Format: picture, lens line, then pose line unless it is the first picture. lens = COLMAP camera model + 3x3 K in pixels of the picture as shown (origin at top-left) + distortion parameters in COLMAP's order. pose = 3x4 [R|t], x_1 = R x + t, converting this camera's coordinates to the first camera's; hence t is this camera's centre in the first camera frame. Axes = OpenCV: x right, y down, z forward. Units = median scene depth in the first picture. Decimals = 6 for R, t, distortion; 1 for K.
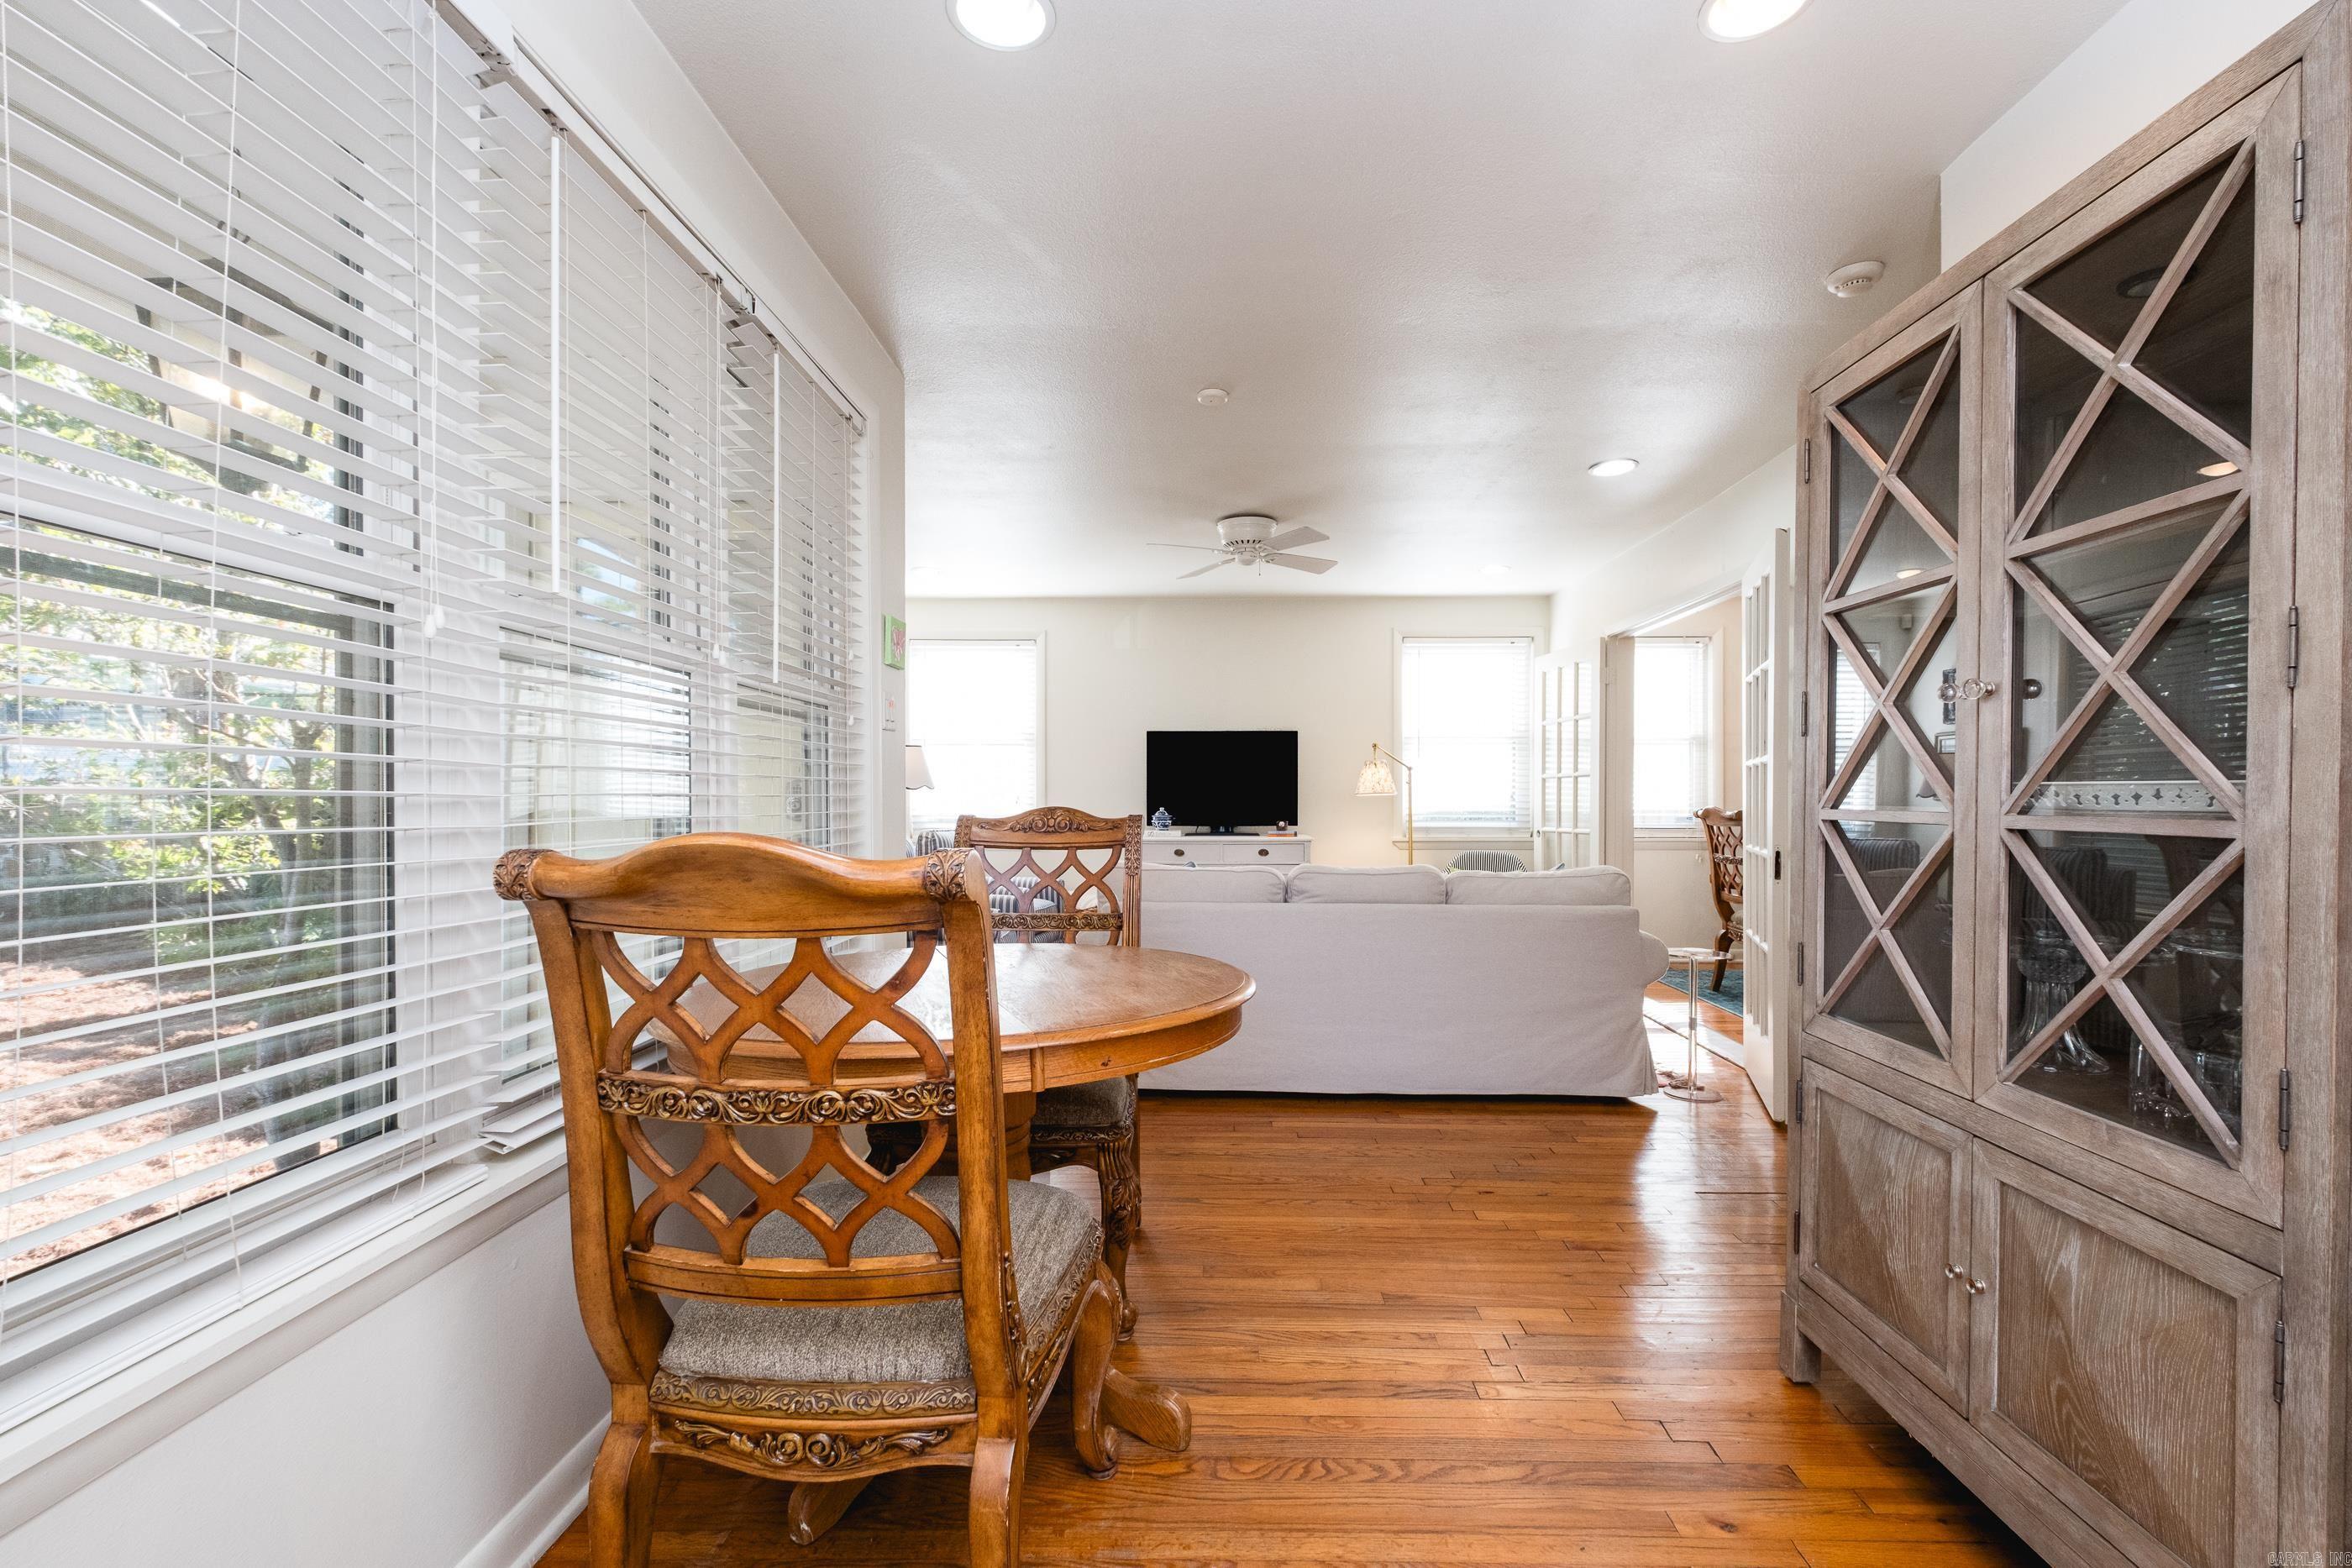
lens RADIAL K [[1031.7, 0, 1192.6], [0, 1031.7, 802.5], [0, 0, 1]] dist [-0.001471, 0.000334]
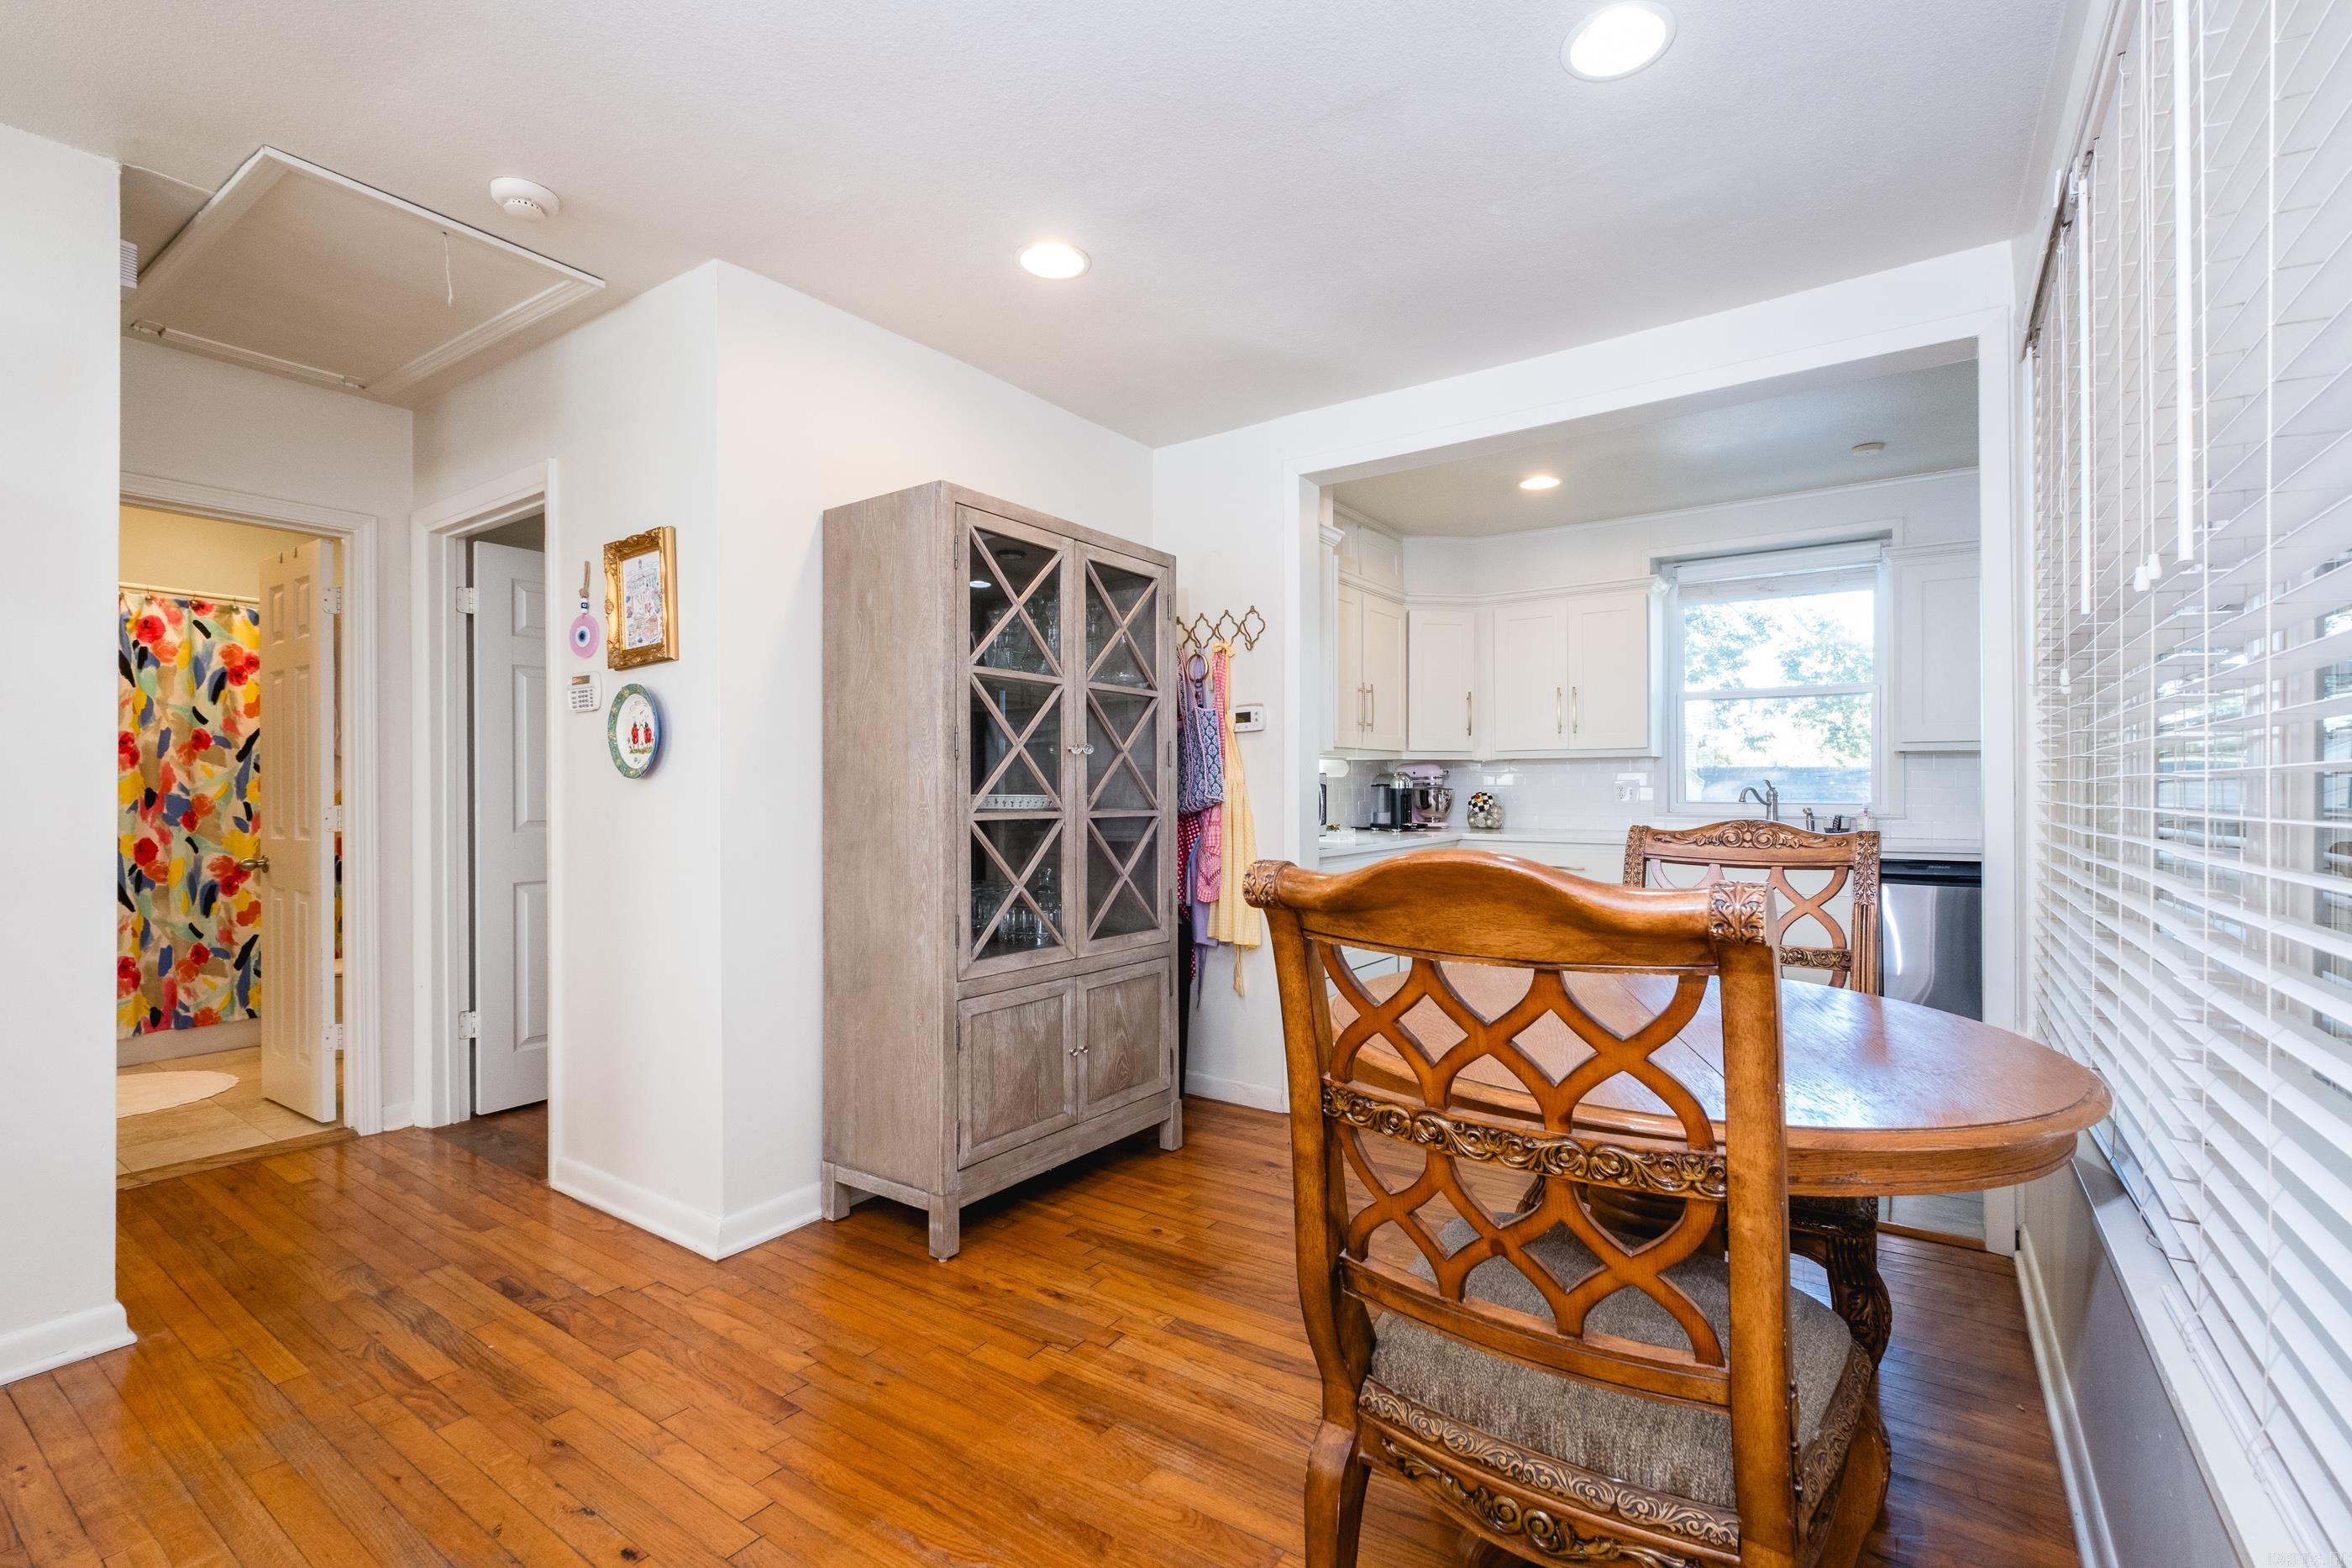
lens RADIAL K [[1008.7, 0, 1174.8], [0, 1008.7, 788.8], [0, 0, 1]] dist [0.002349, -0.000490]
pose [[-0.828876, 0.001905, 0.559430, -0.511155], [0.002924, 0.999995, 0.000926, -0.036108], [-0.559425, 0.002403, -0.828877, 2.713598]]
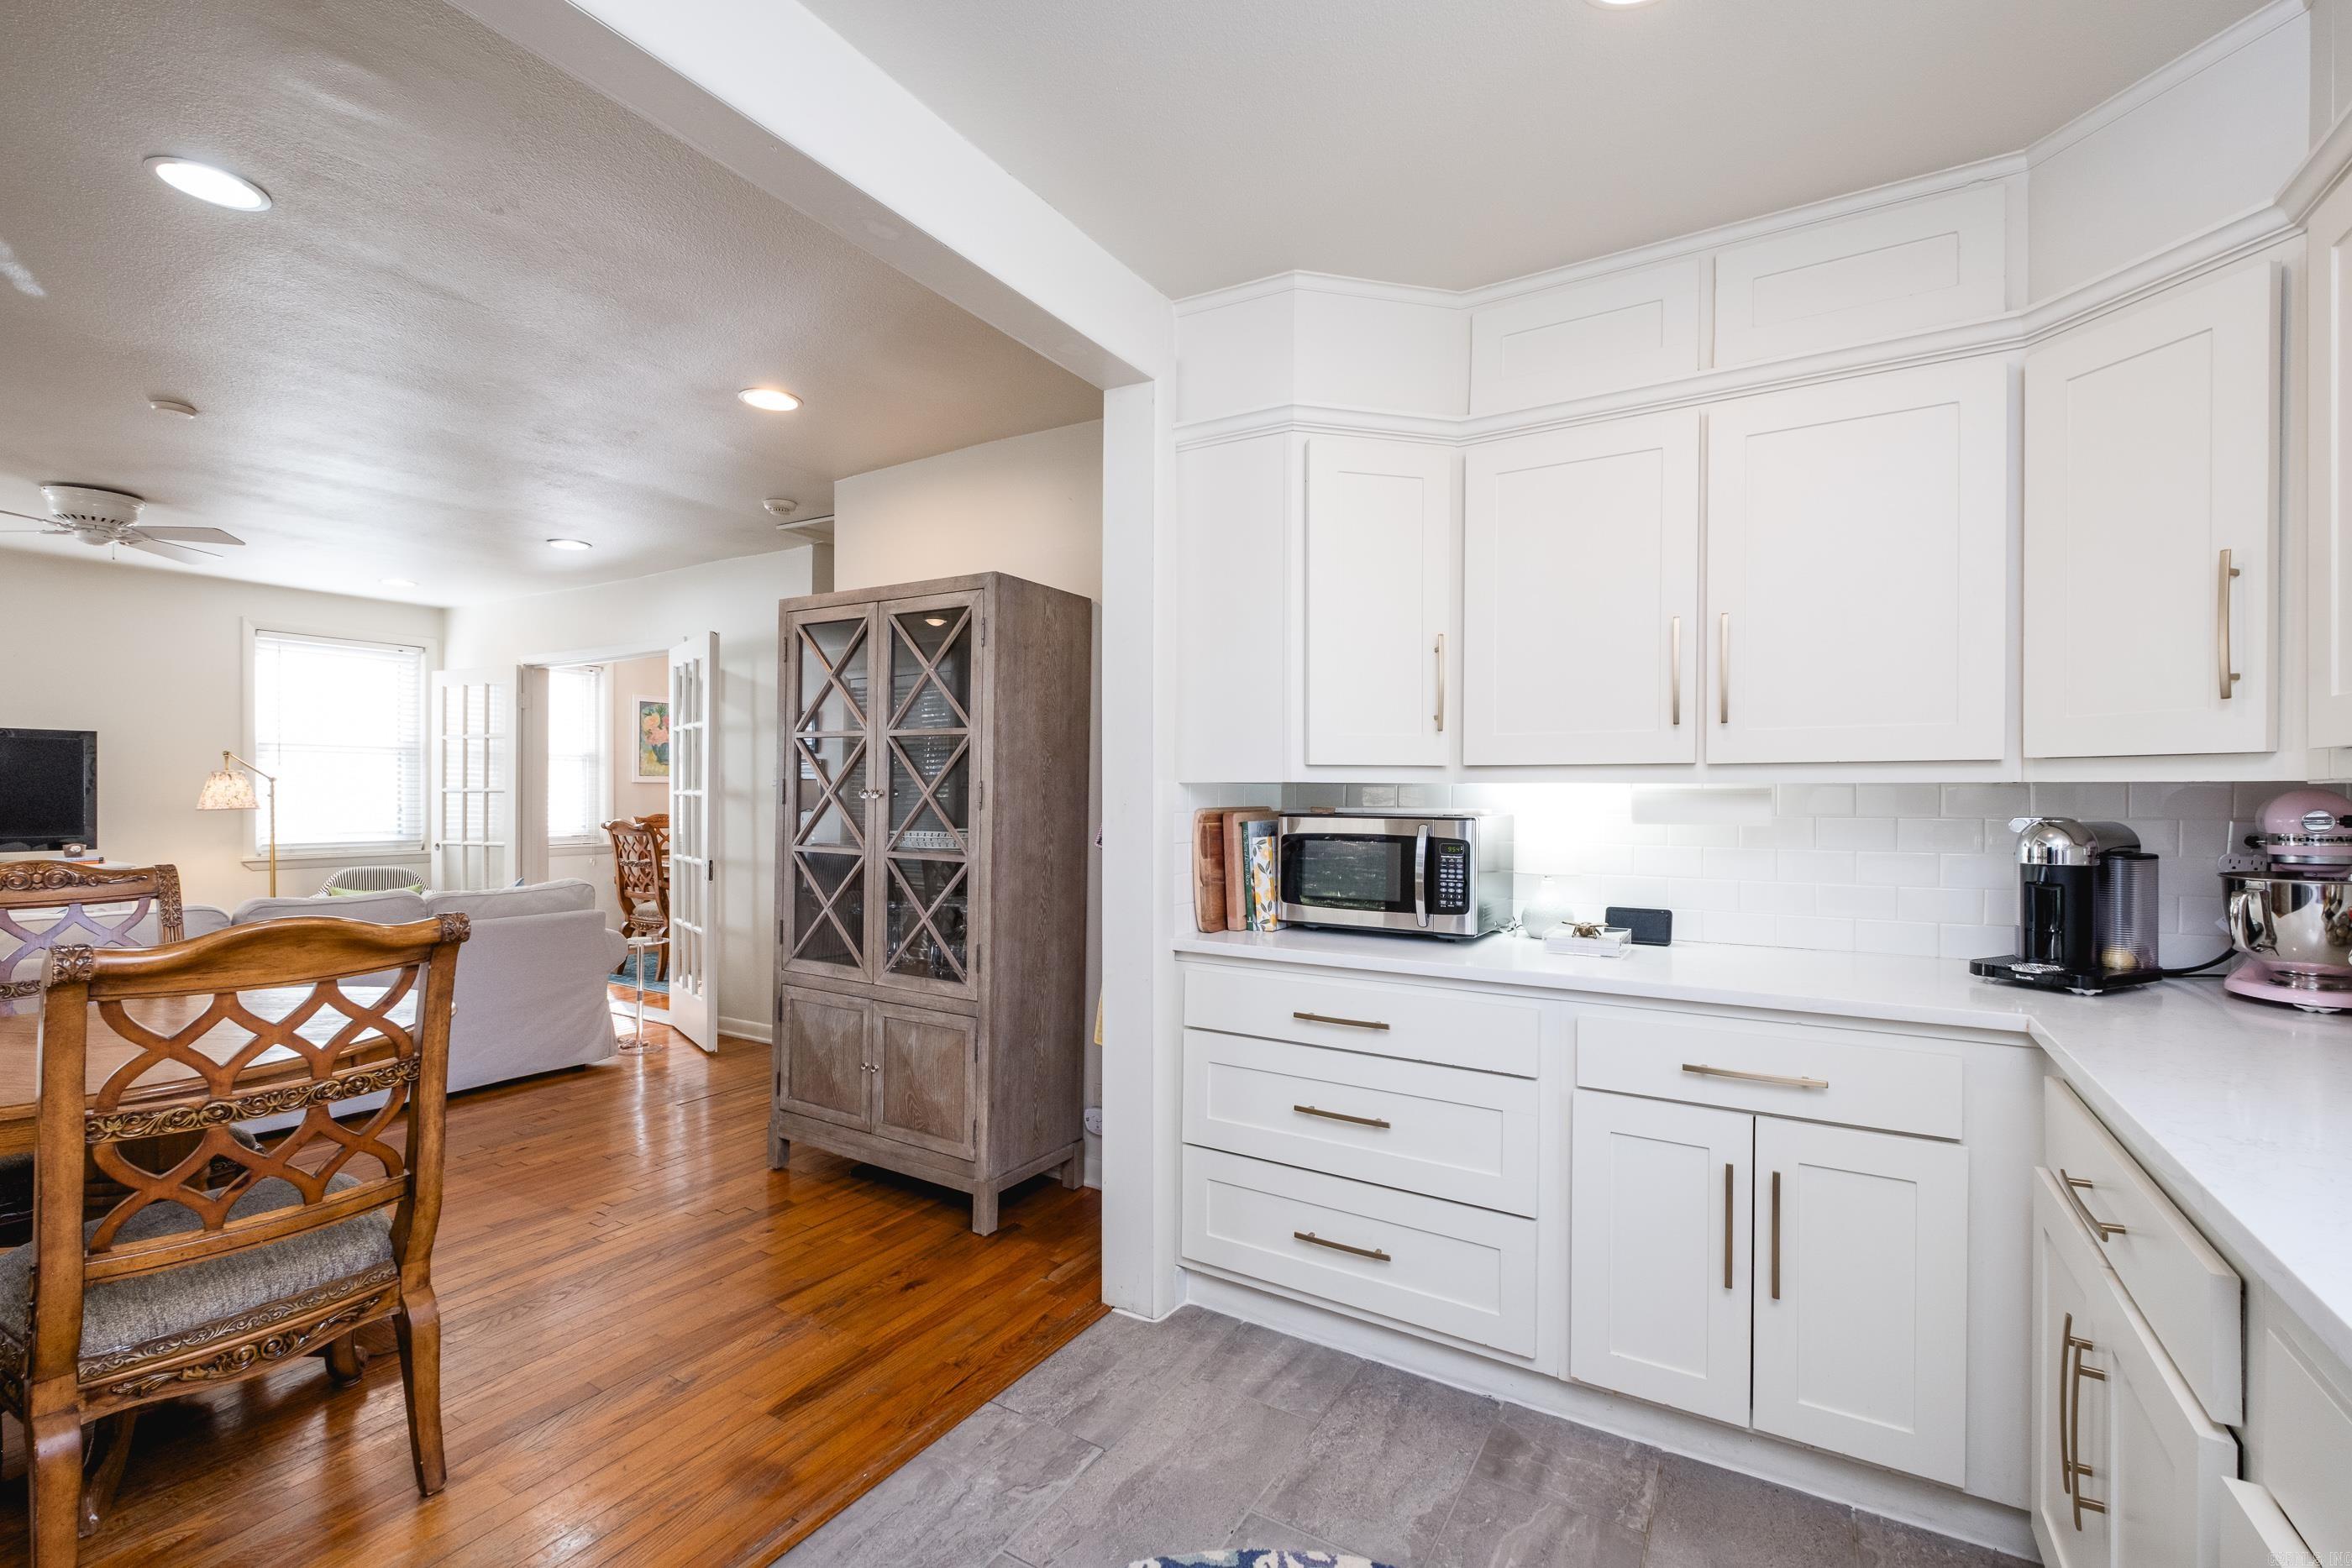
lens RADIAL K [[1008.7, 0, 1174.8], [0, 1008.7, 788.8], [0, 0, 1]] dist [0.002349, -0.000490]
pose [[0.506270, 0.007971, 0.862338, -0.815883], [-0.003469, 0.999968, -0.007207, -0.115408], [-0.862368, 0.000657, 0.506282, -0.669028]]
